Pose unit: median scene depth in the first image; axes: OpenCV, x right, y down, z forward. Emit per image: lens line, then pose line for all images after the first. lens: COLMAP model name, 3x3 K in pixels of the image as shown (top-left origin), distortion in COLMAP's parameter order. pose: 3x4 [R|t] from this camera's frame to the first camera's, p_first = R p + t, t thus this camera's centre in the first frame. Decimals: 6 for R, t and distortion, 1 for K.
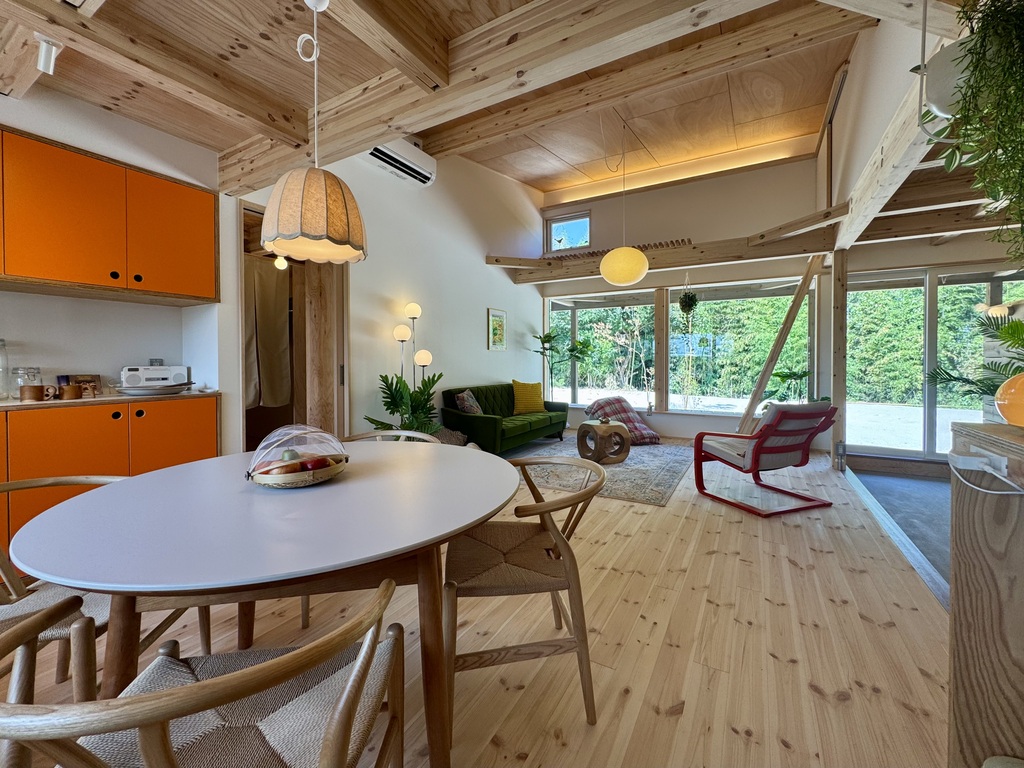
lens RADIAL K [[410.3, 0, 548.0], [0, 410.3, 366.7], [0, 0, 1]] dist [-0.001597, -0.000400]
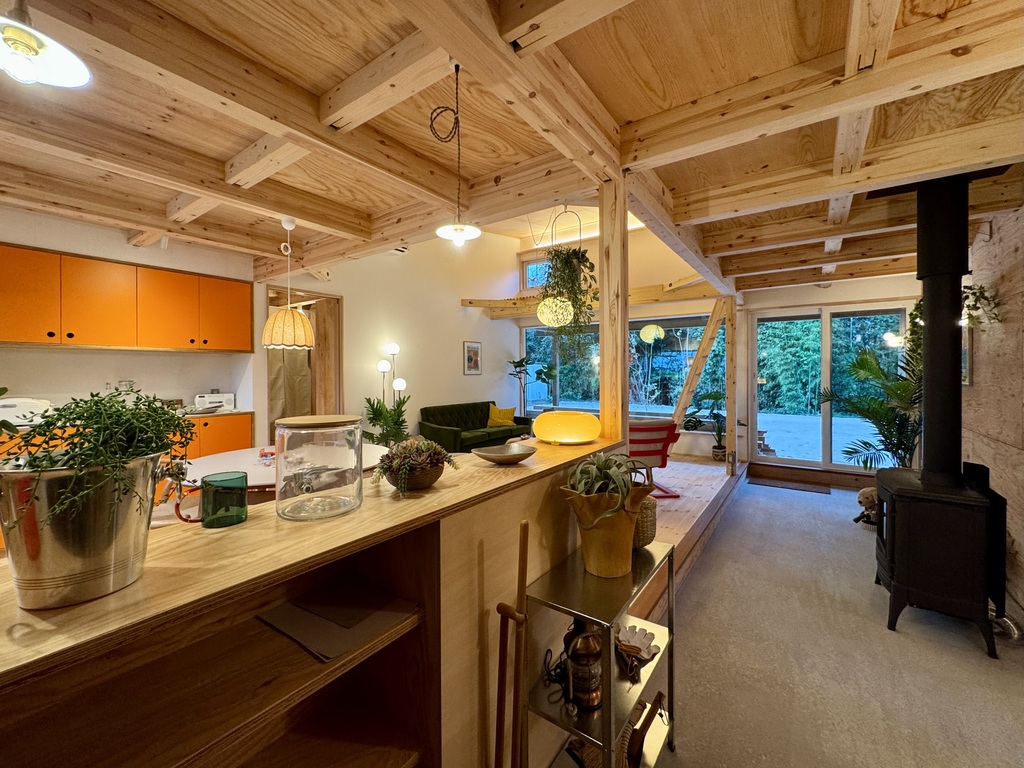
lens RADIAL K [[410.3, 0, 545.5], [0, 410.3, 375.3], [0, 0, 1]] dist [-0.001597, -0.000400]
pose [[0.996384, -0.001112, -0.084955, 0.293849], [0.000325, 0.999957, -0.009284, -0.039812], [0.084961, 0.009223, 0.996342, -0.307475]]
